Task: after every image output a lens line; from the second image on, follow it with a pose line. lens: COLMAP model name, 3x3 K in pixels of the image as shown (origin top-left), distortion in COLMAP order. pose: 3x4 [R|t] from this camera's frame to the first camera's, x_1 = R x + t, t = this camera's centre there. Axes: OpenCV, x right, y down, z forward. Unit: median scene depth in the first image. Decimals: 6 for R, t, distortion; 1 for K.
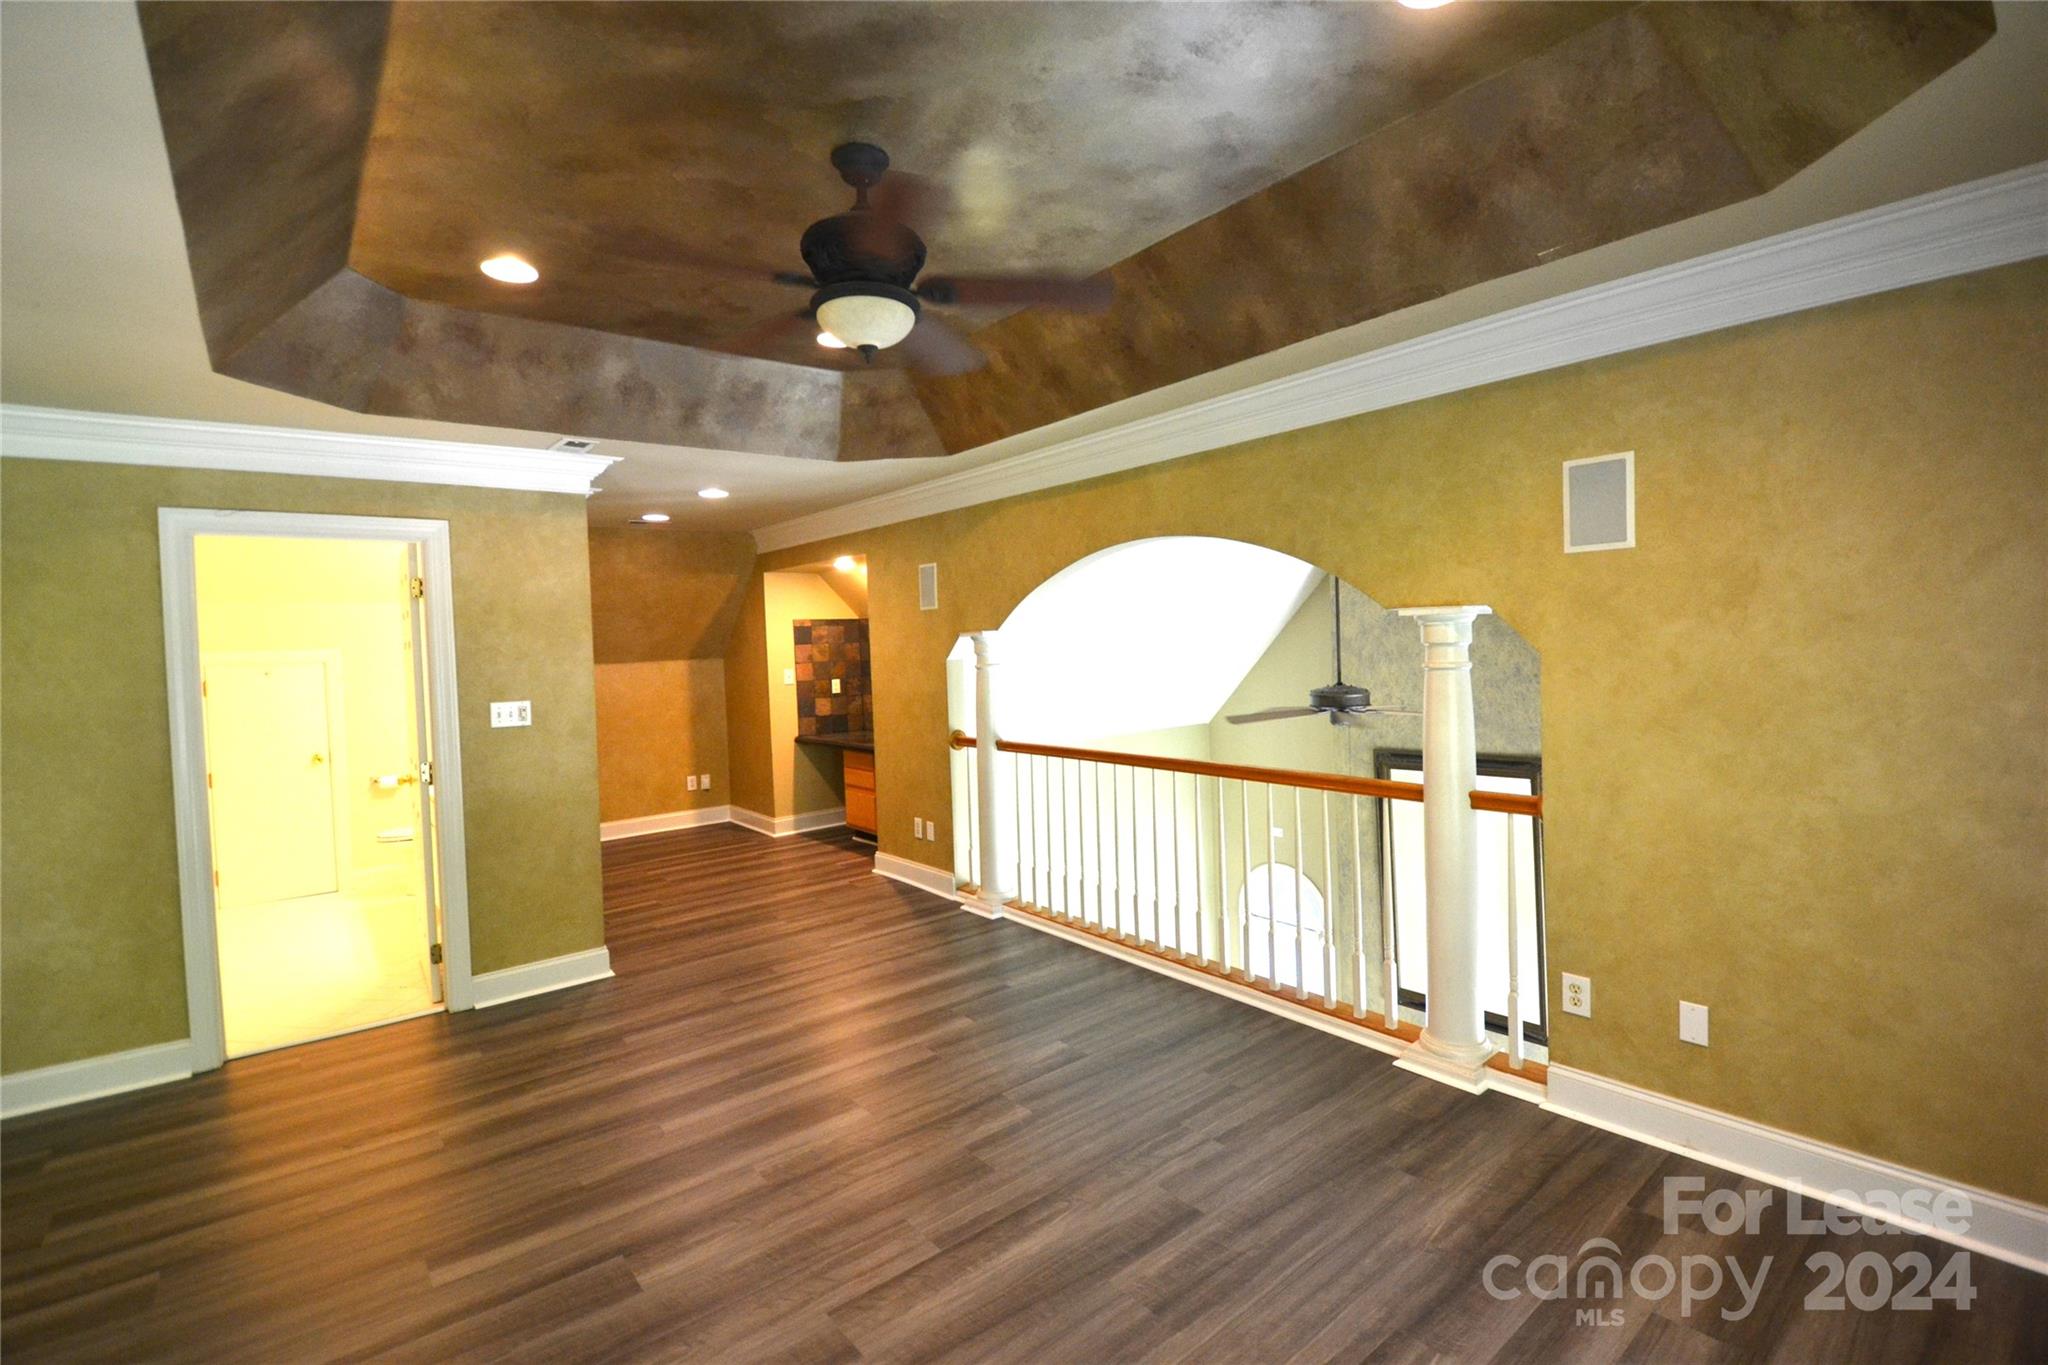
lens RADIAL K [[910.8, 0, 1025.5], [0, 910.8, 669.3], [0, 0, 1]] dist [0.021670, -0.026852]
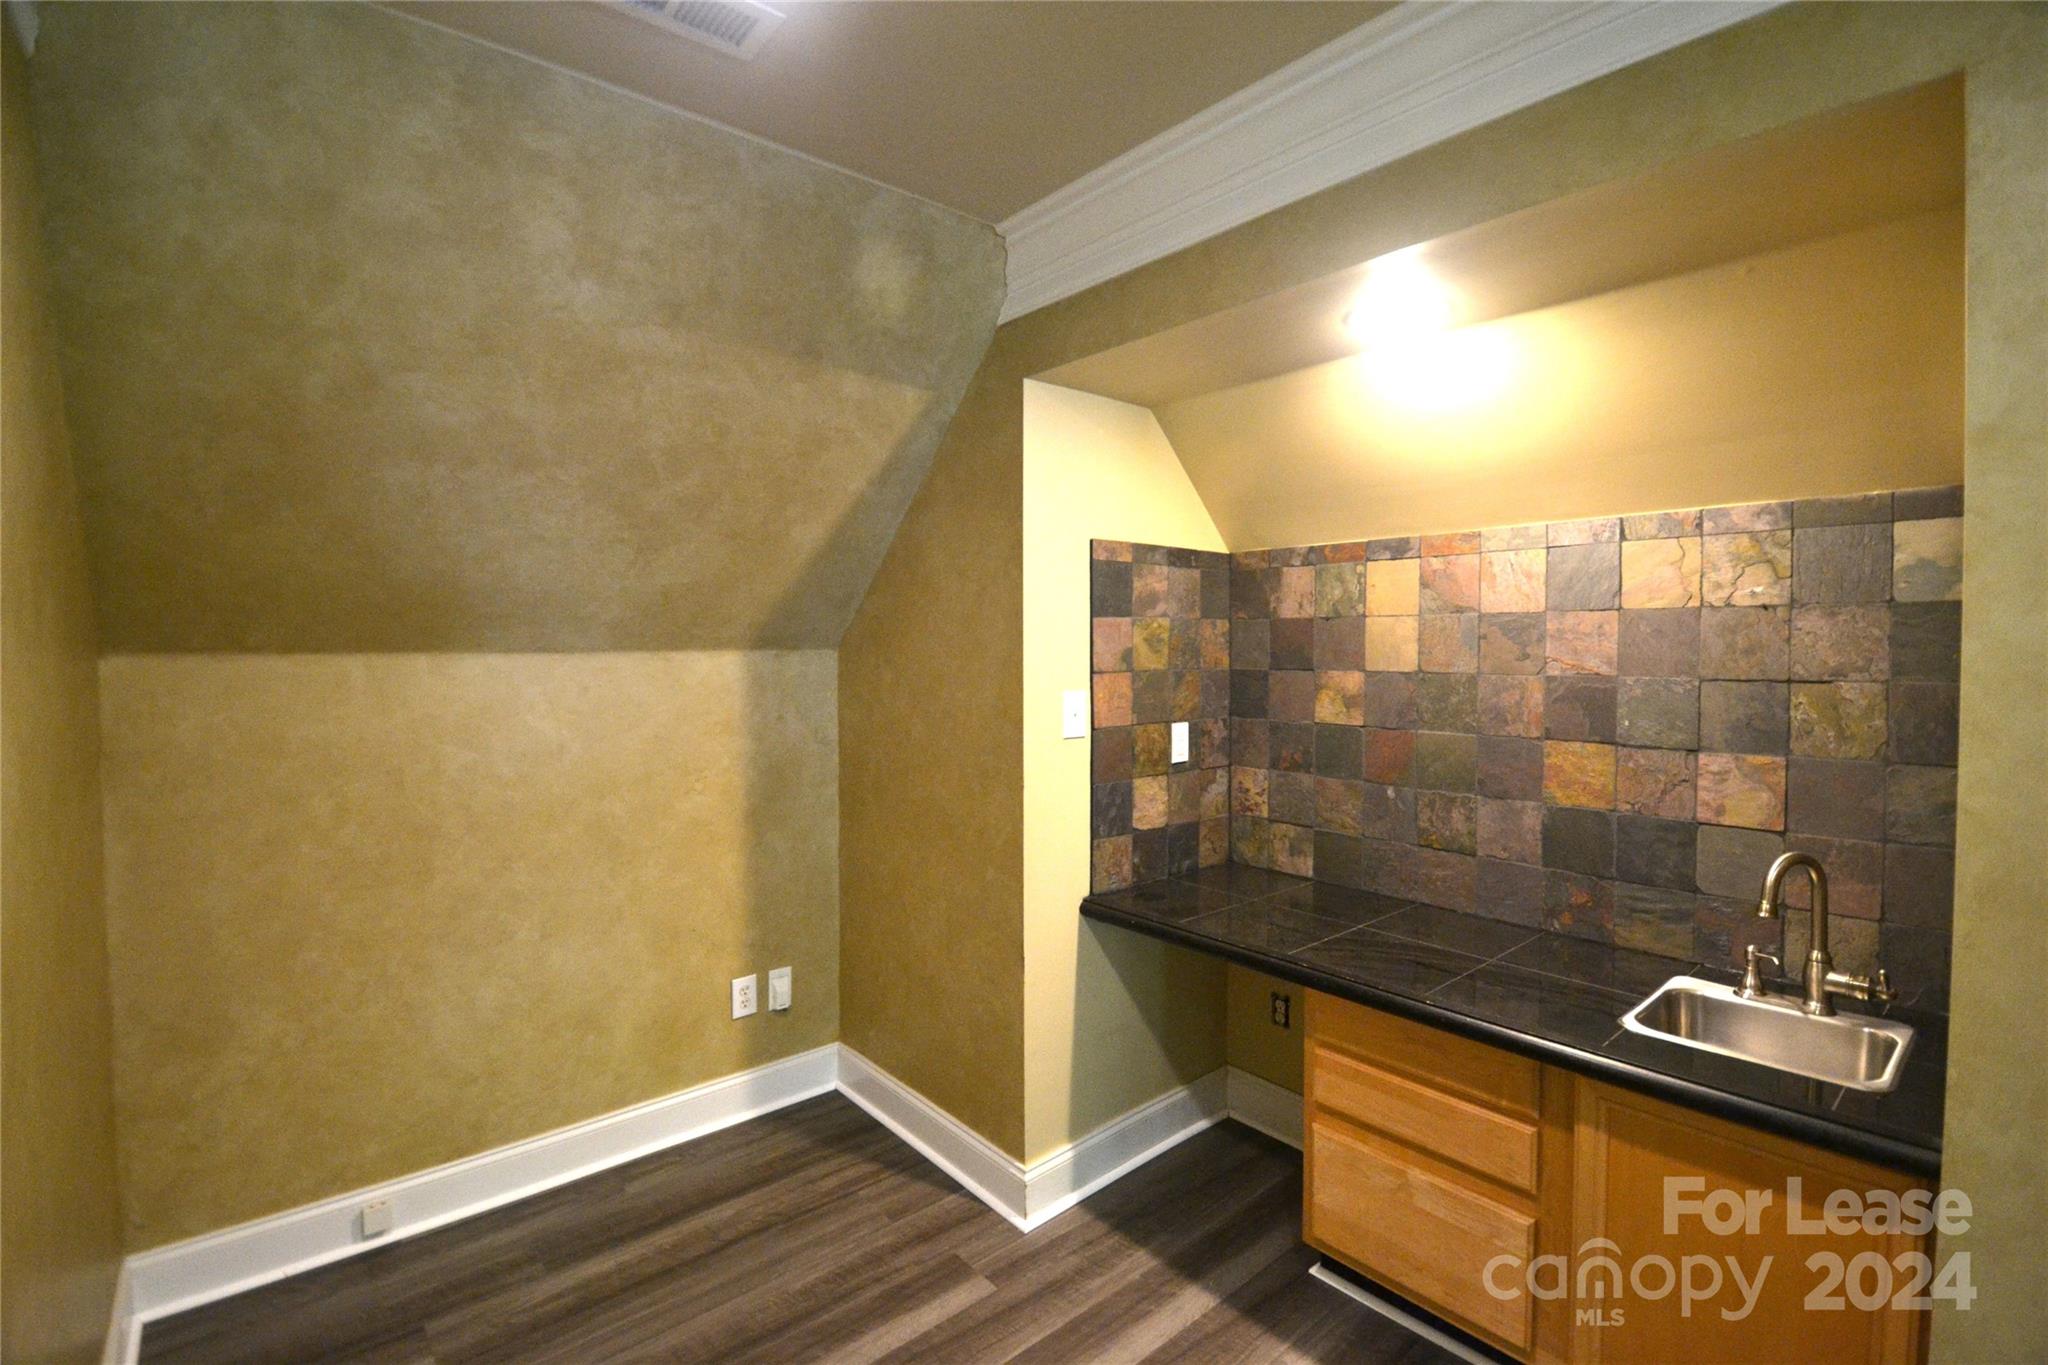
lens RADIAL K [[910.8, 0, 1025.5], [0, 910.8, 669.3], [0, 0, 1]] dist [0.021670, -0.026852]
pose [[0.998965, 0.036168, 0.027588, -0.476585], [-0.036011, 0.999332, -0.006170, -0.008440], [-0.027793, 0.005170, 0.999600, 1.128541]]
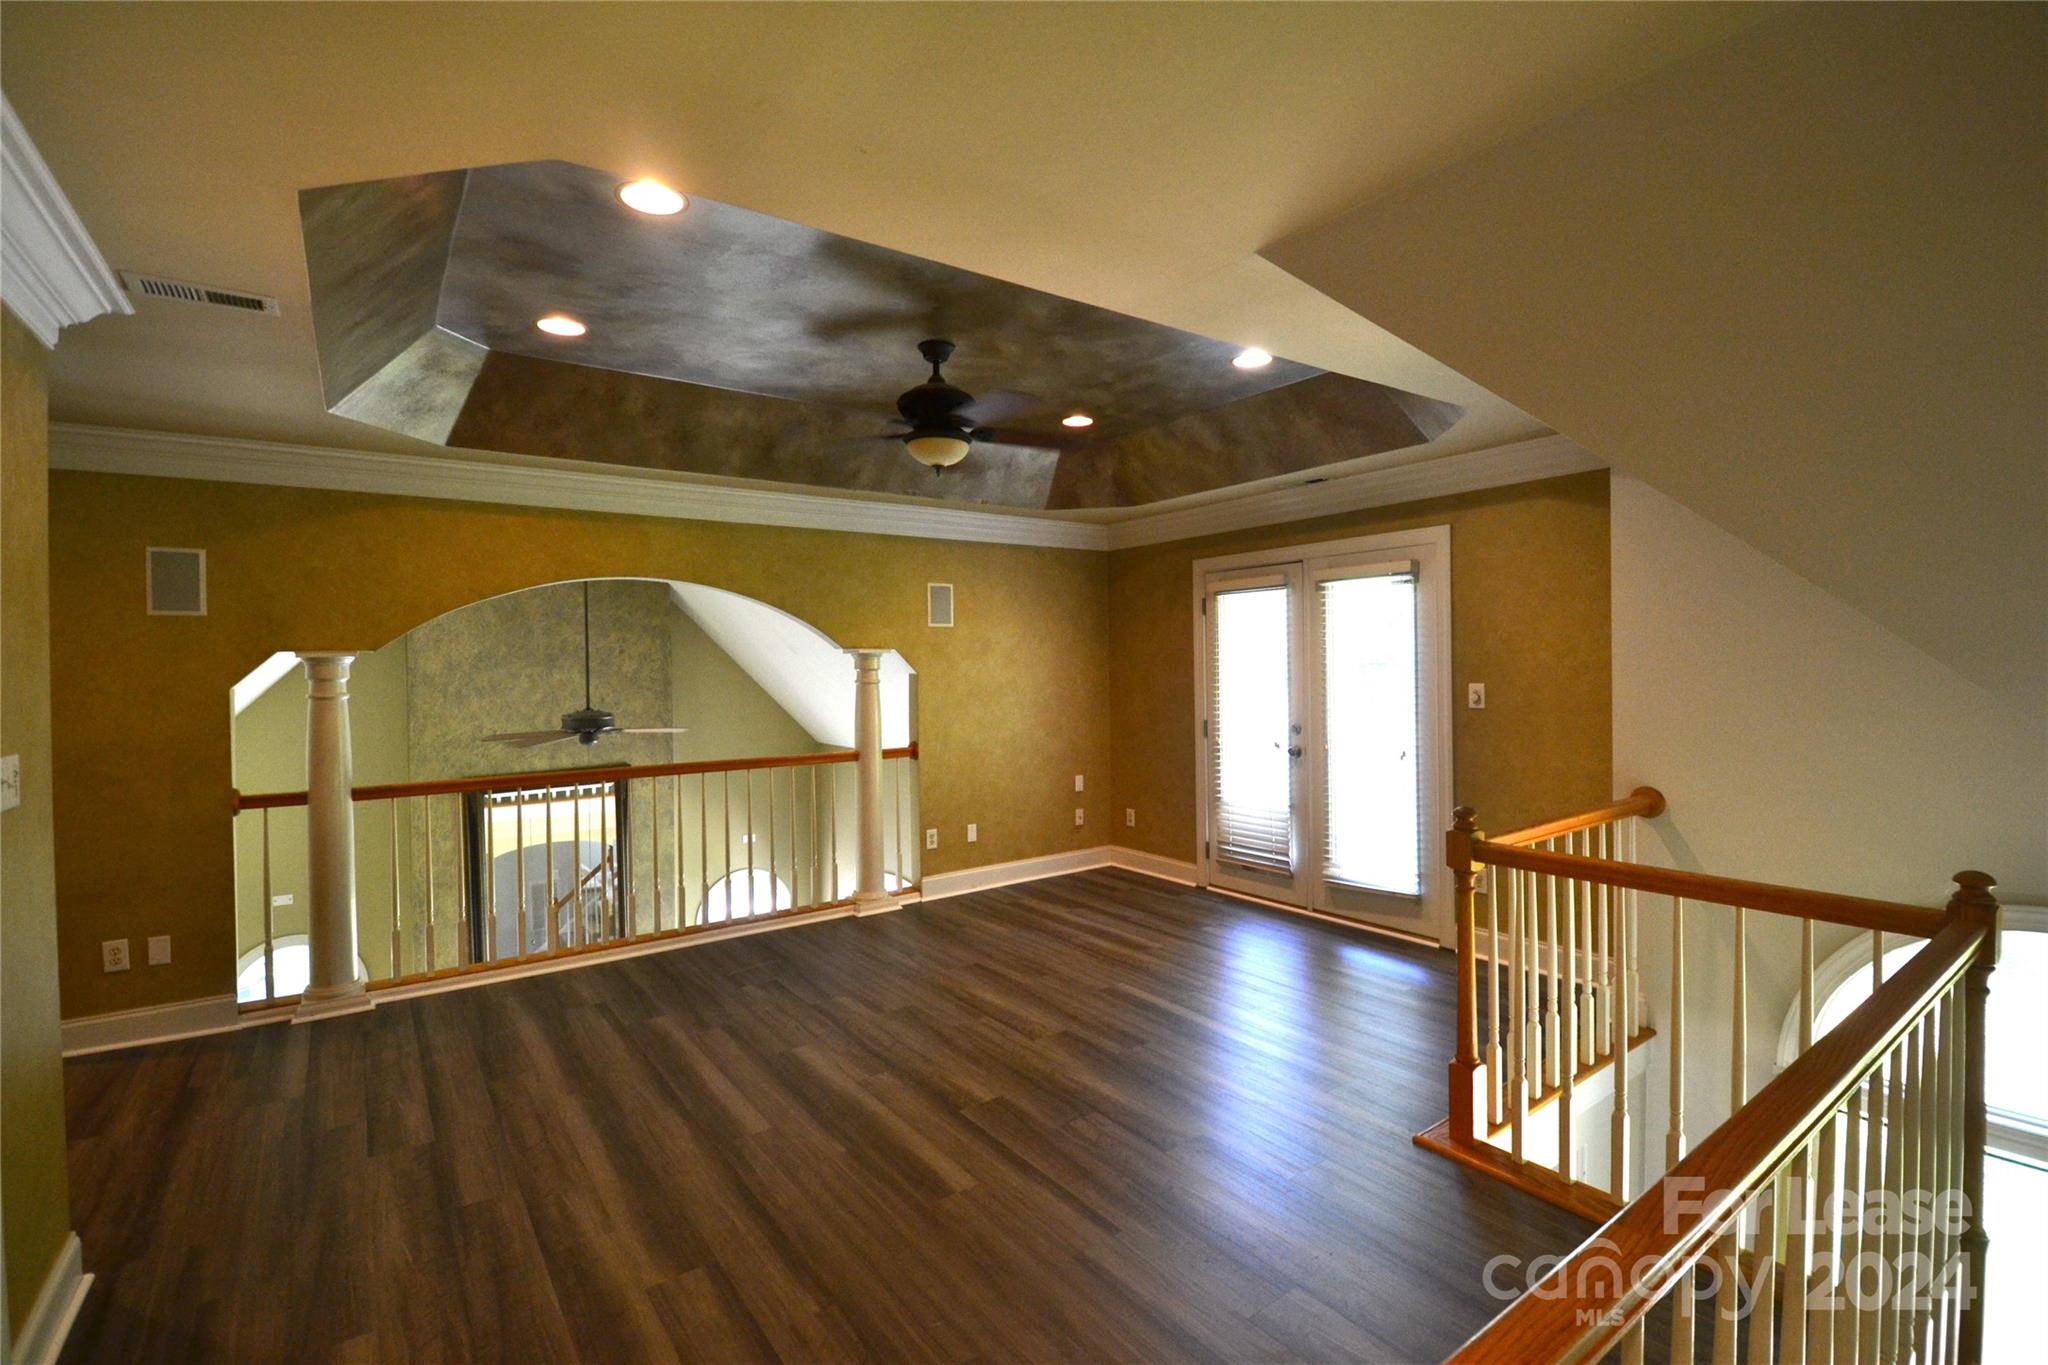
lens RADIAL K [[910.8, 0, 1025.5], [0, 910.8, 669.3], [0, 0, 1]] dist [0.021670, -0.026852]
pose [[0.051837, 0.025149, 0.998339, -0.912575], [0.041120, 0.998781, -0.027295, 0.023138], [-0.997809, 0.042467, 0.050740, 0.417876]]
